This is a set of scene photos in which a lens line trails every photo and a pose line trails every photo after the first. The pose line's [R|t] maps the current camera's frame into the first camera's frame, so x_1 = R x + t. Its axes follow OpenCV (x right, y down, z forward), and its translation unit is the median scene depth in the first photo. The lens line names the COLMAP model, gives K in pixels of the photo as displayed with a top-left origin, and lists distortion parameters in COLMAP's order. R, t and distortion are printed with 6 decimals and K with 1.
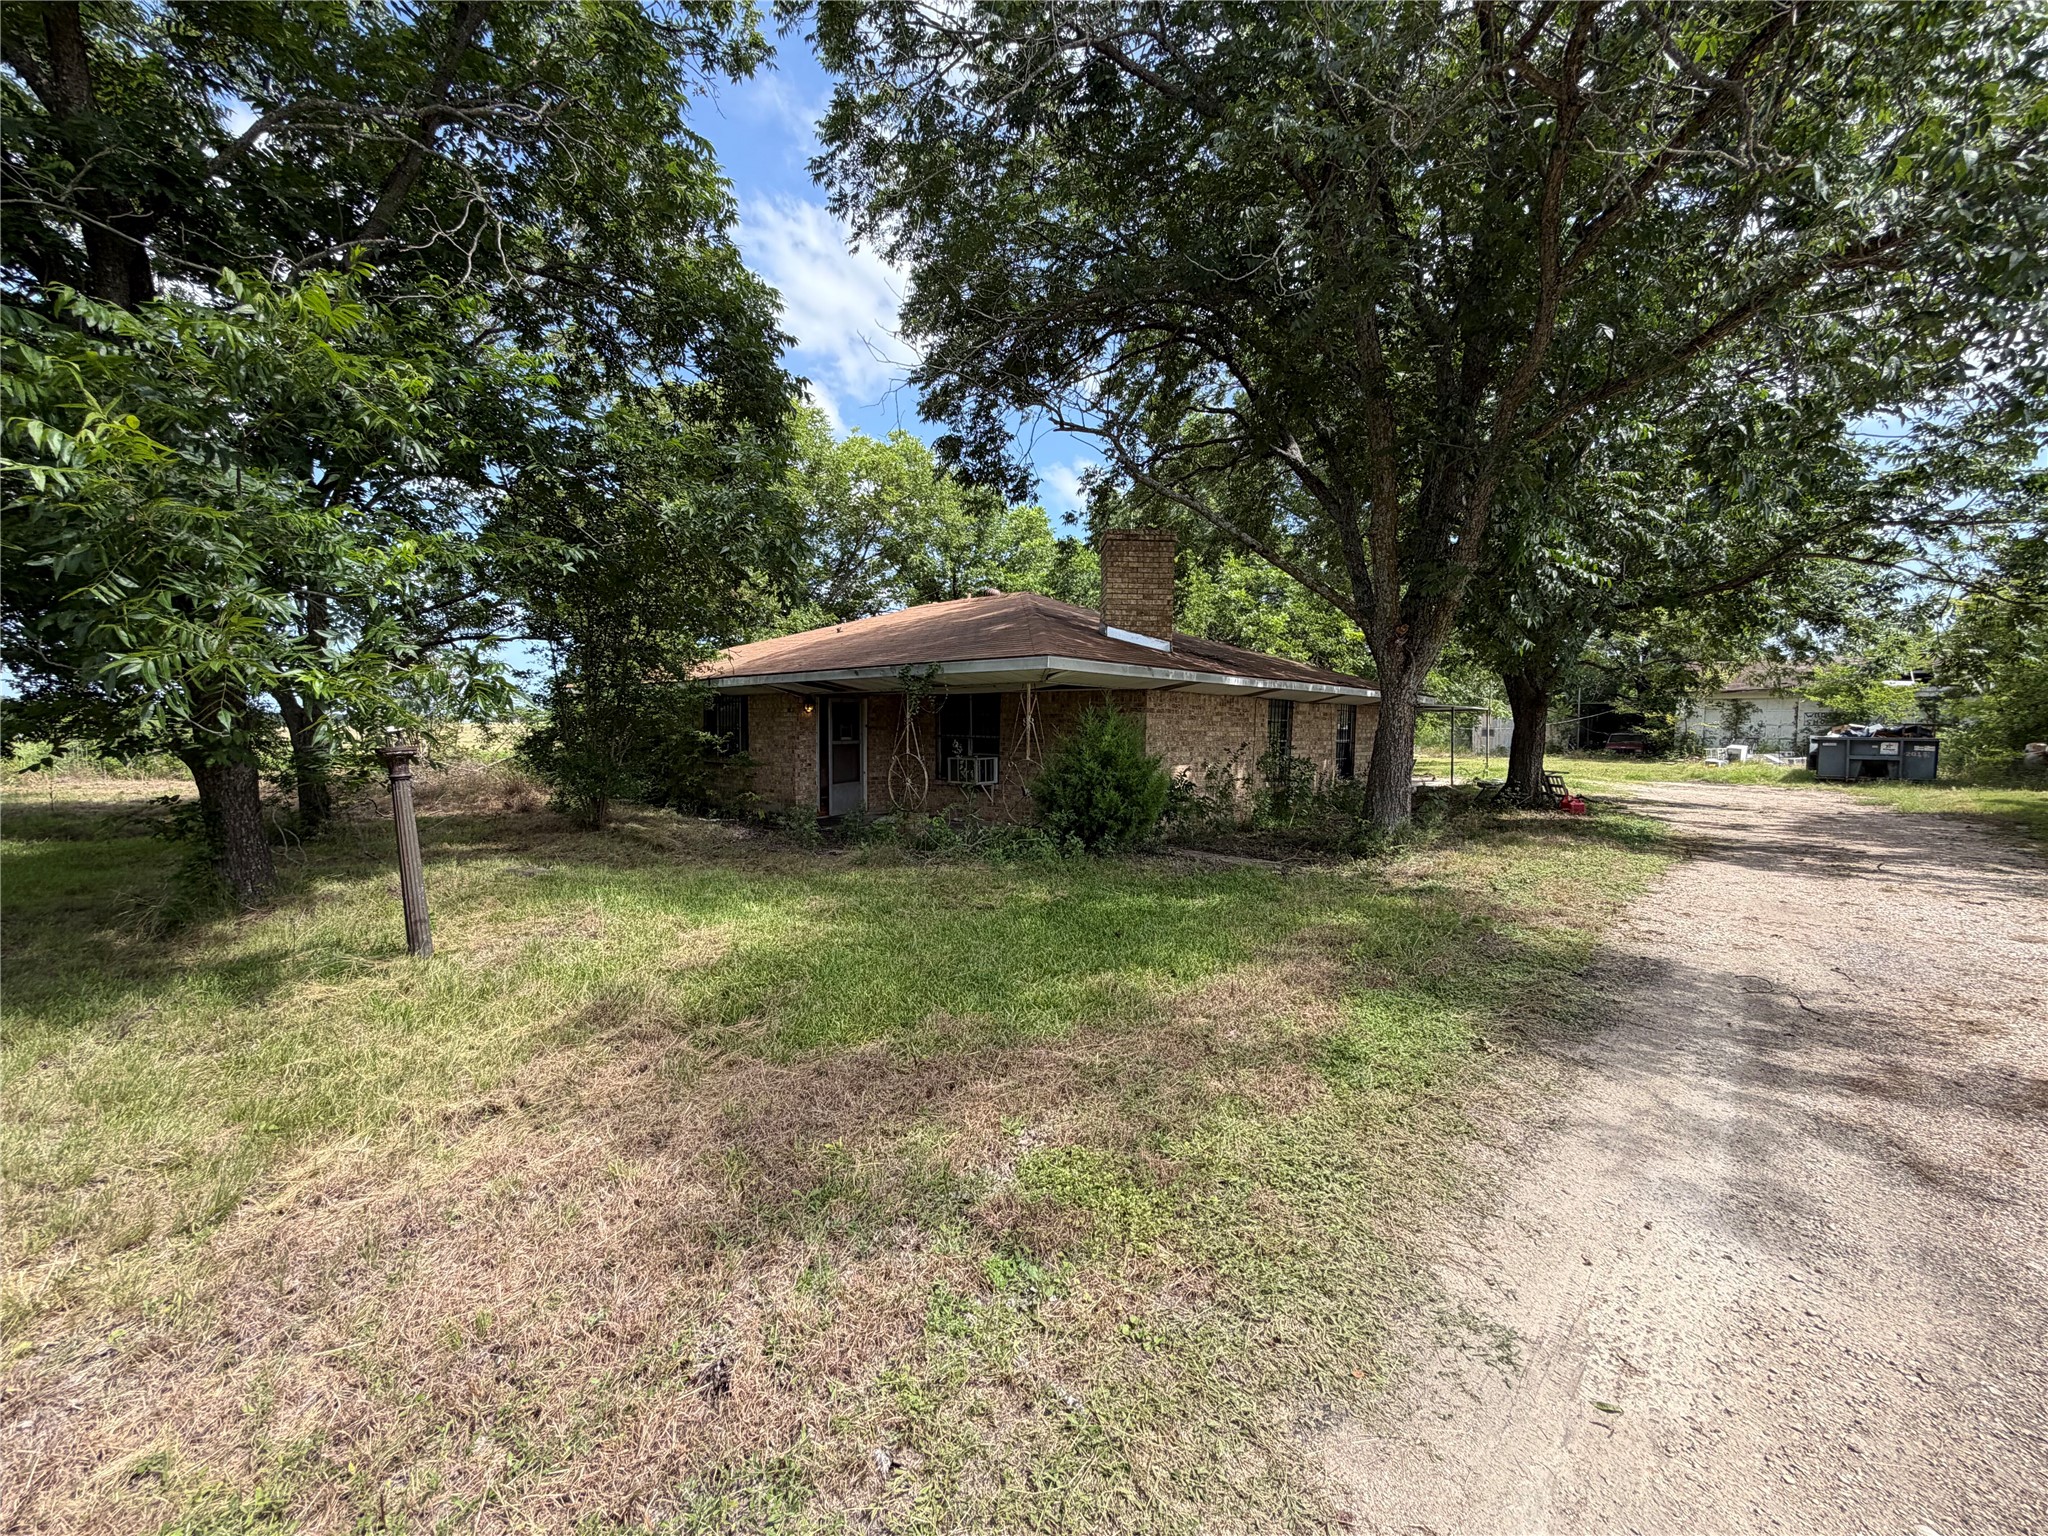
lens RADIAL K [[812.5, 0, 1006.9], [0, 812.5, 761.2], [0, 0, 1]] dist [0.001958, 0.000352]
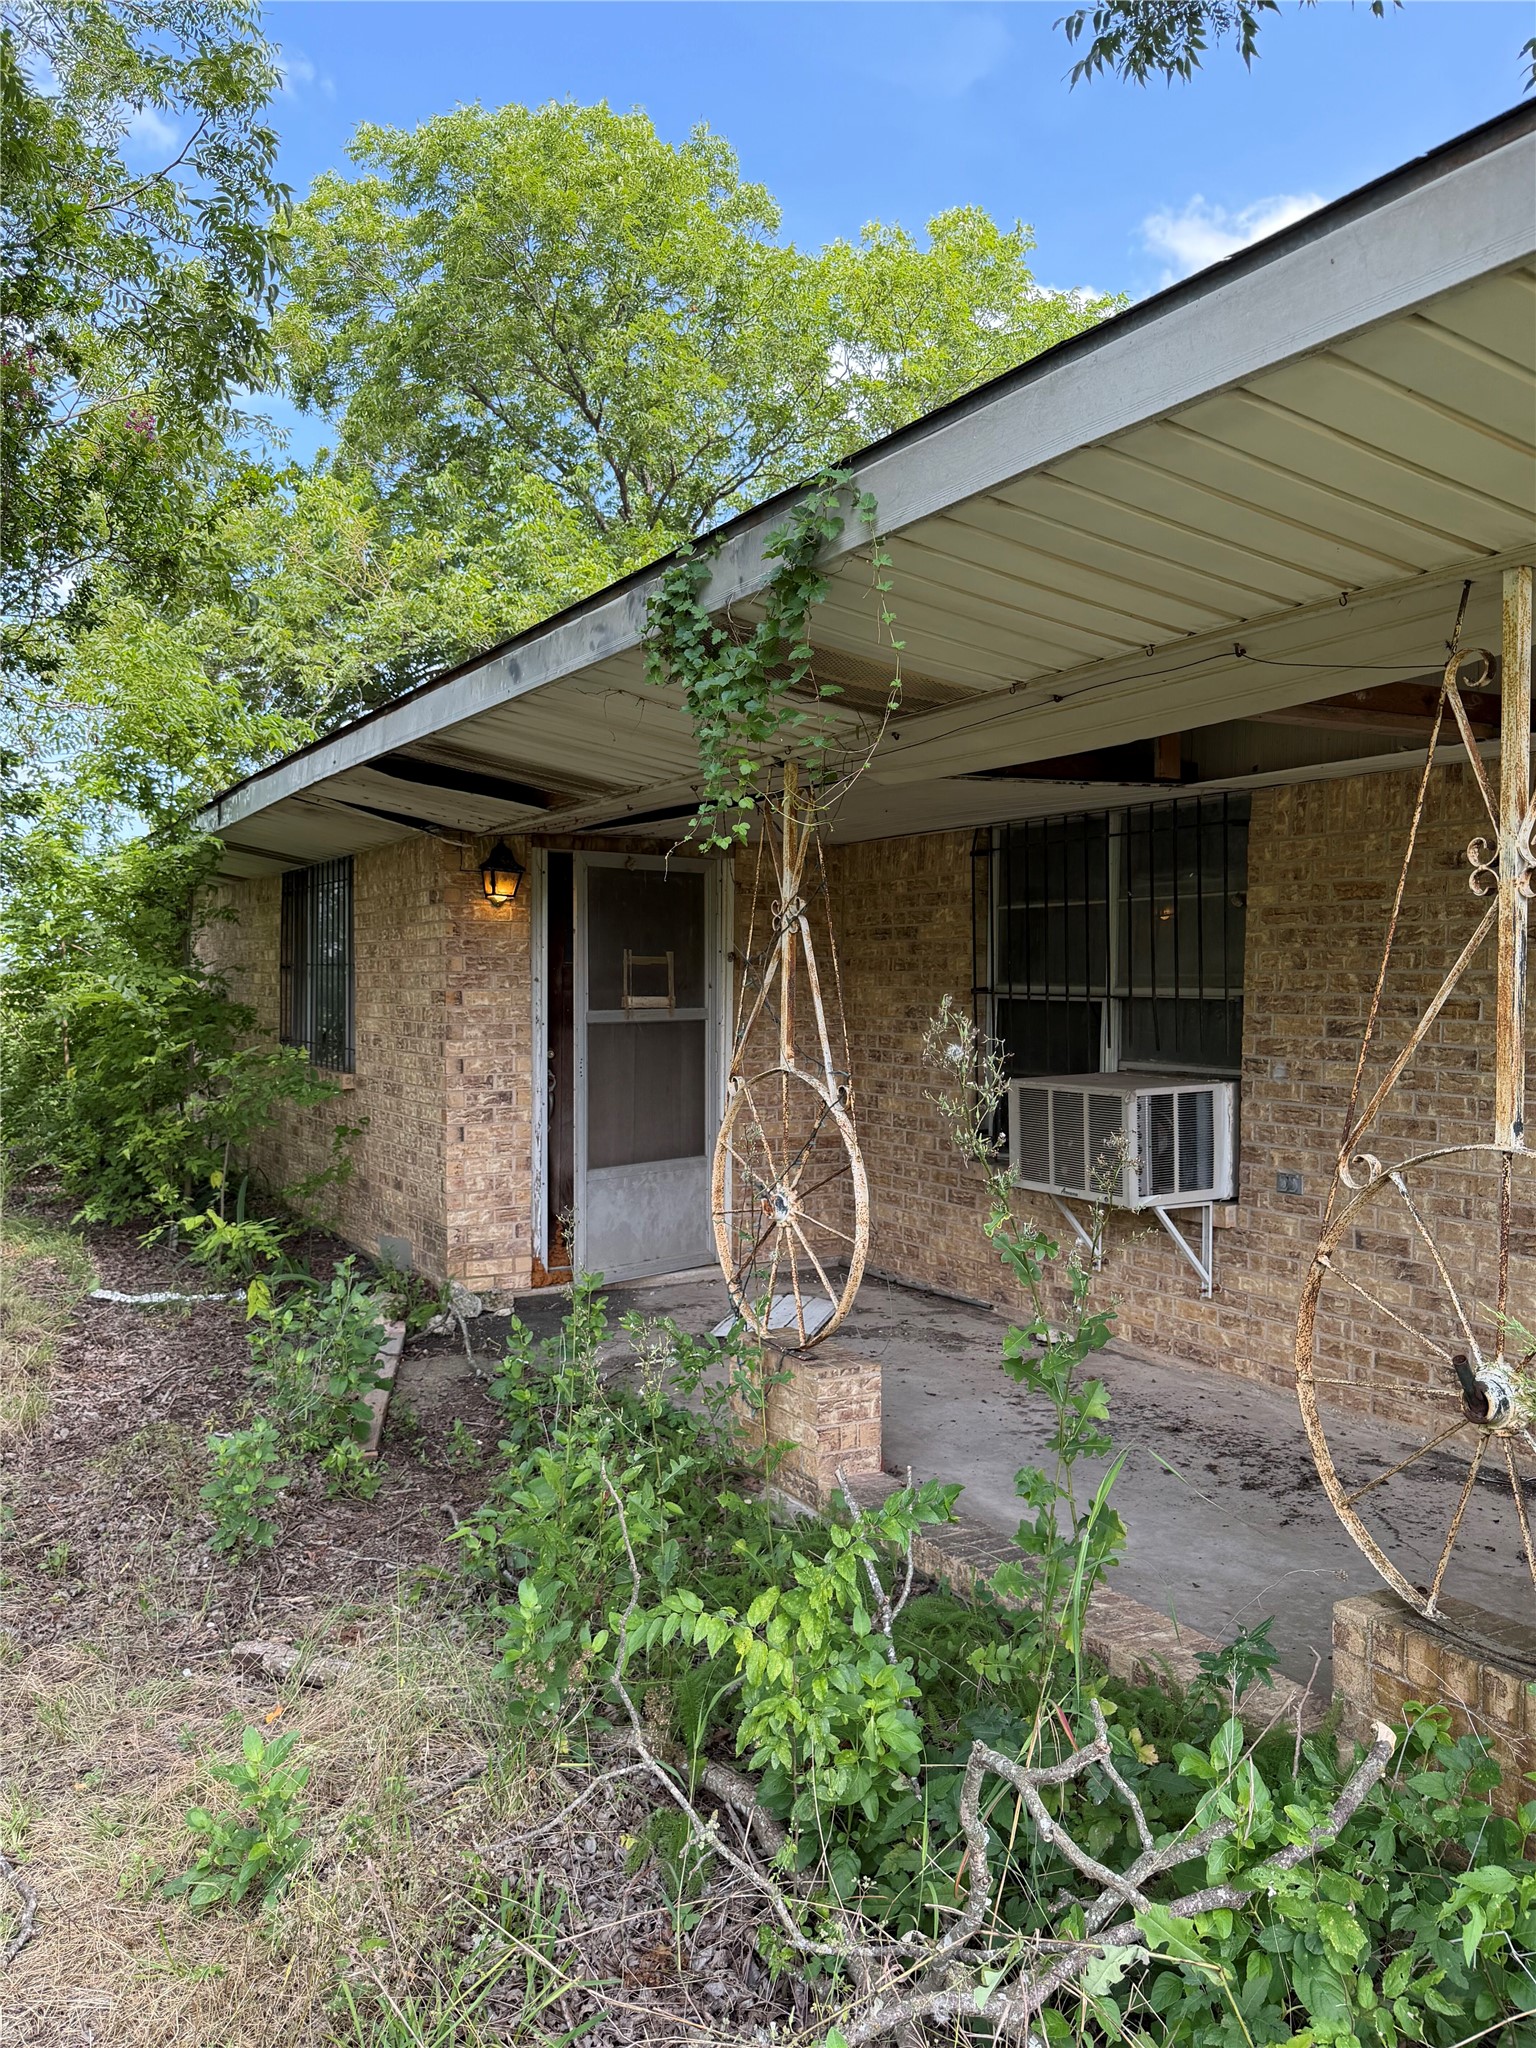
lens RADIAL K [[1545.9, 0, 763.8], [0, 1545.9, 1018.0], [0, 0, 1]] dist [0.001386, 0.000097]
pose [[0.963590, -0.000413, -0.267384, -0.020663], [-0.003874, 0.999872, -0.015505, -0.014483], [0.267356, 0.015976, 0.963465, 0.545557]]
